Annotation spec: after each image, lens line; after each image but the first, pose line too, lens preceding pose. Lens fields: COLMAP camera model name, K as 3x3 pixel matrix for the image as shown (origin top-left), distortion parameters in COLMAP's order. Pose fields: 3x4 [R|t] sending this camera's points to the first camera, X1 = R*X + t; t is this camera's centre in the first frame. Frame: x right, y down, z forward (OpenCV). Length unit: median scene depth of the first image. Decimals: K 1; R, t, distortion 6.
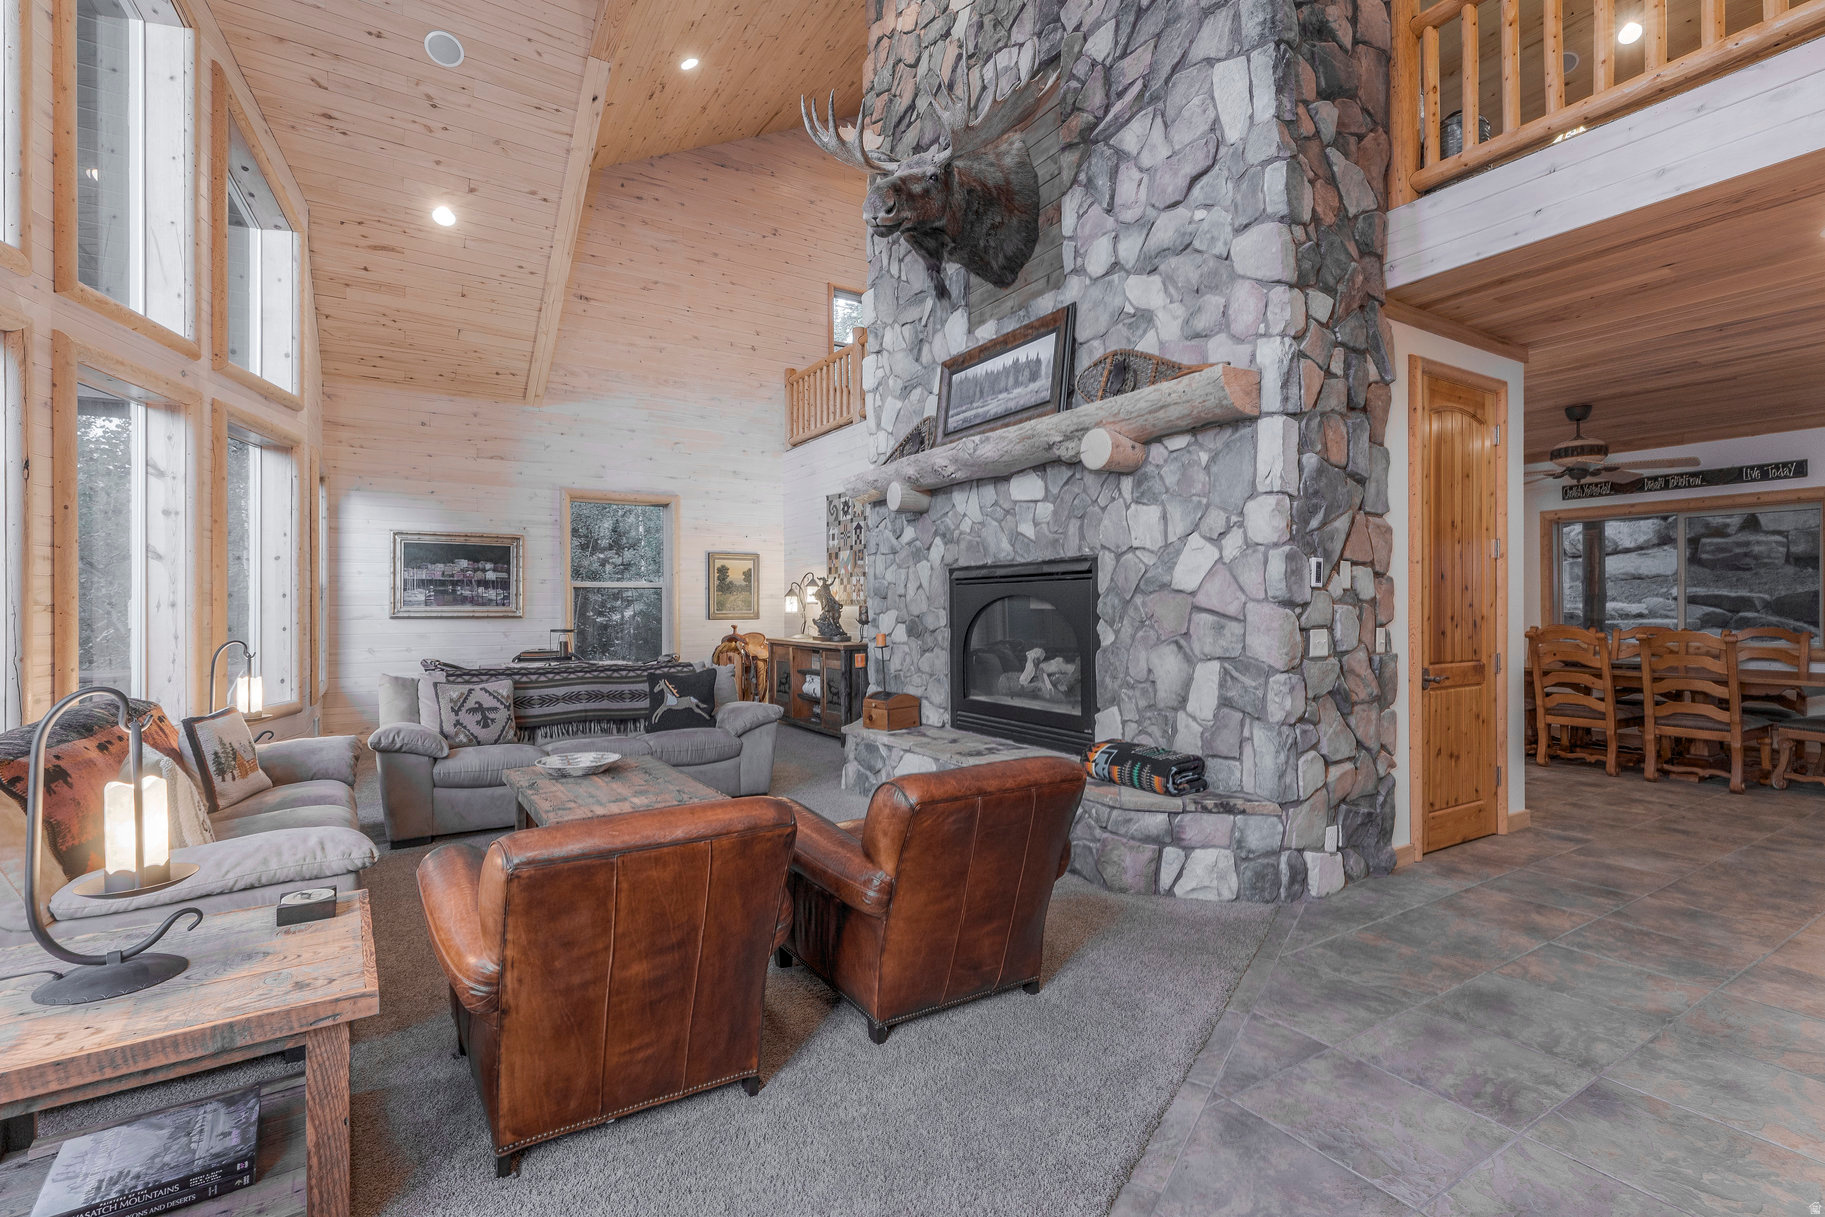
lens RADIAL K [[828.8, 0, 907.8], [0, 828.8, 602.2], [0, 0, 1]] dist [0.010051, -0.000734]
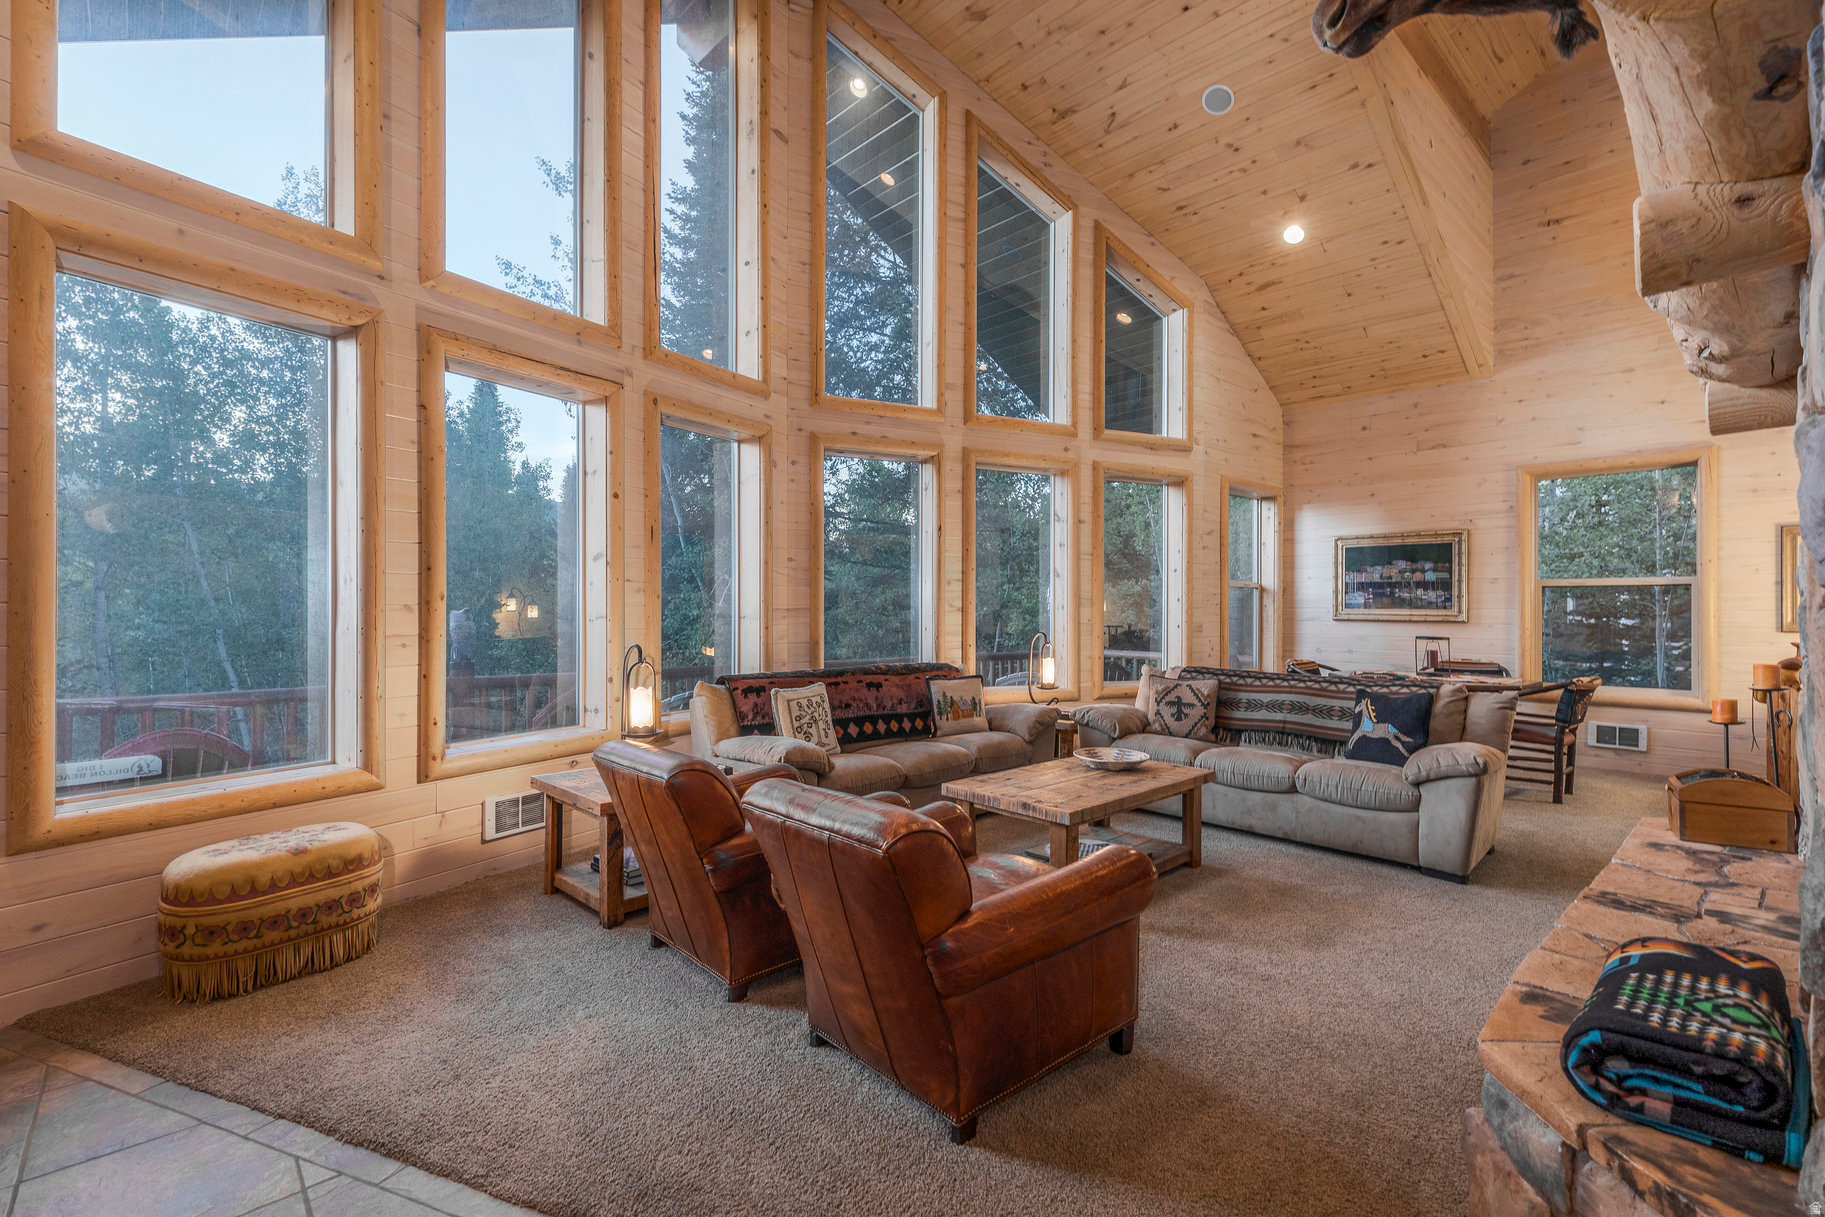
lens RADIAL K [[815.5, 0, 918.5], [0, 815.5, 604.1], [0, 0, 1]] dist [0.006728, -0.000941]
pose [[0.195317, -0.001245, -0.980739, 0.487825], [0.001178, 0.999999, -0.001035, -0.001205], [0.980740, -0.000954, 0.195318, 0.471822]]
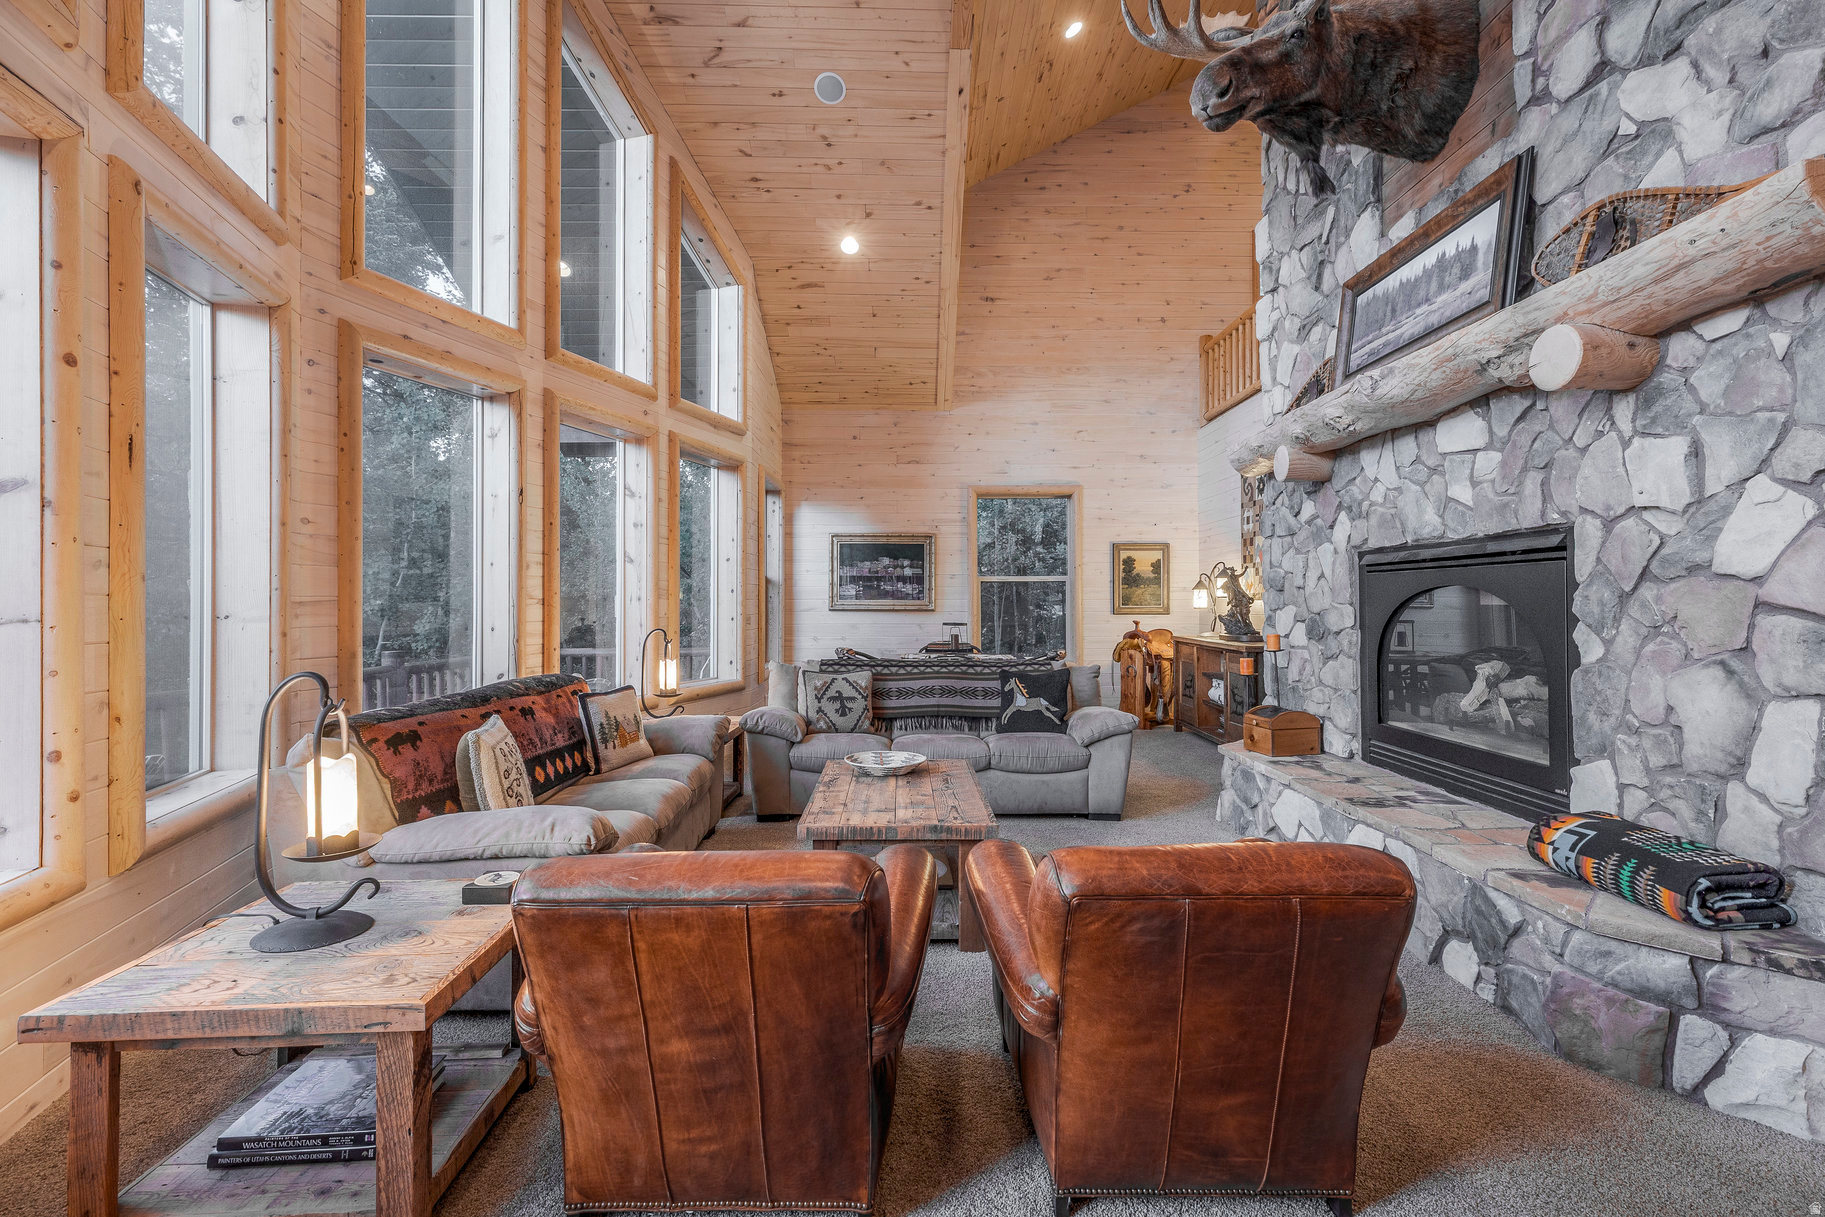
lens RADIAL K [[822.1, 0, 921.4], [0, 822.1, 591.5], [0, 0, 1]] dist [0.007953, -0.001445]
pose [[0.855328, -0.004082, -0.518070, 0.117391], [0.001363, 0.999983, -0.005629, -0.000184], [0.518084, 0.004108, 0.855320, 0.168785]]
